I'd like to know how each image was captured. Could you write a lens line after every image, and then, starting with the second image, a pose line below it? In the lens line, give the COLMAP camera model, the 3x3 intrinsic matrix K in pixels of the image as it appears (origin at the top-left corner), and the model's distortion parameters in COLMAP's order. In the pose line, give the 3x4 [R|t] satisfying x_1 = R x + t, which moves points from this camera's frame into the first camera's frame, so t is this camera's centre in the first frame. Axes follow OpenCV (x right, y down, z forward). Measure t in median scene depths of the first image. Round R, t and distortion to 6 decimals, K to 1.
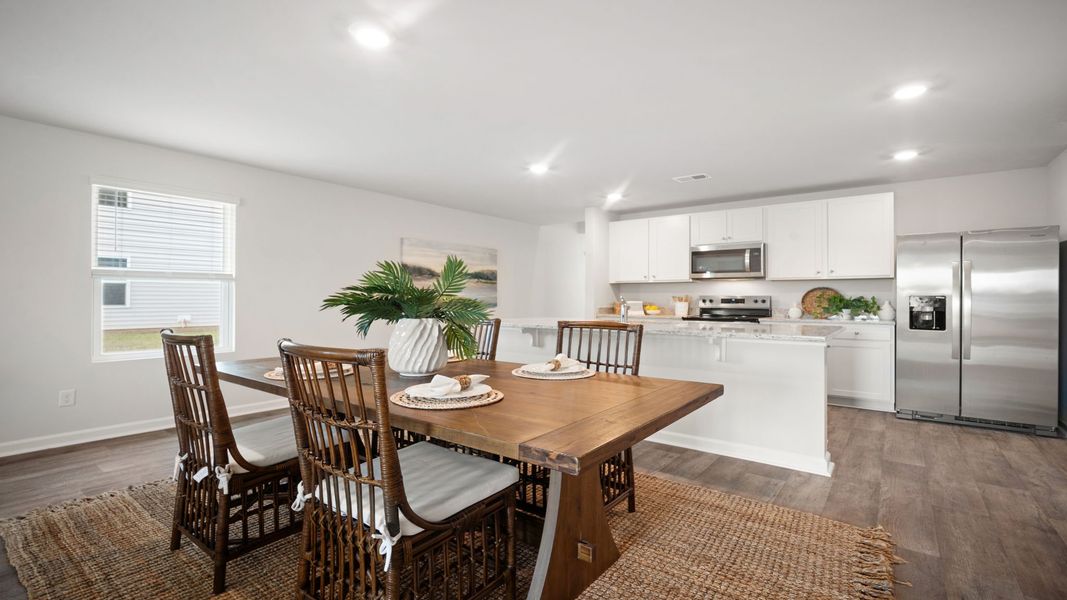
lens RADIAL K [[477.0, 0, 538.4], [0, 477.0, 297.5], [0, 0, 1]] dist [-0.003013, -0.000165]
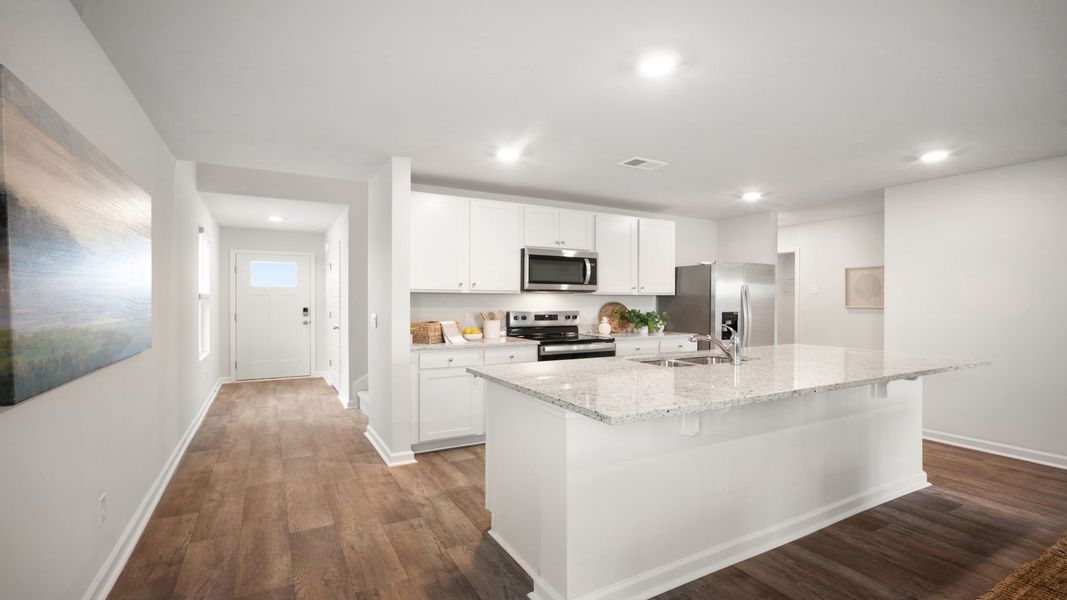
lens RADIAL K [[471.4, 0, 532.2], [0, 471.4, 304.3], [0, 0, 1]] dist [-0.000708, -0.000103]
pose [[0.412468, 0.003229, 0.910966, -0.388304], [-0.000229, 0.999994, -0.003441, -0.014205], [-0.910972, 0.001211, 0.412466, 0.739330]]
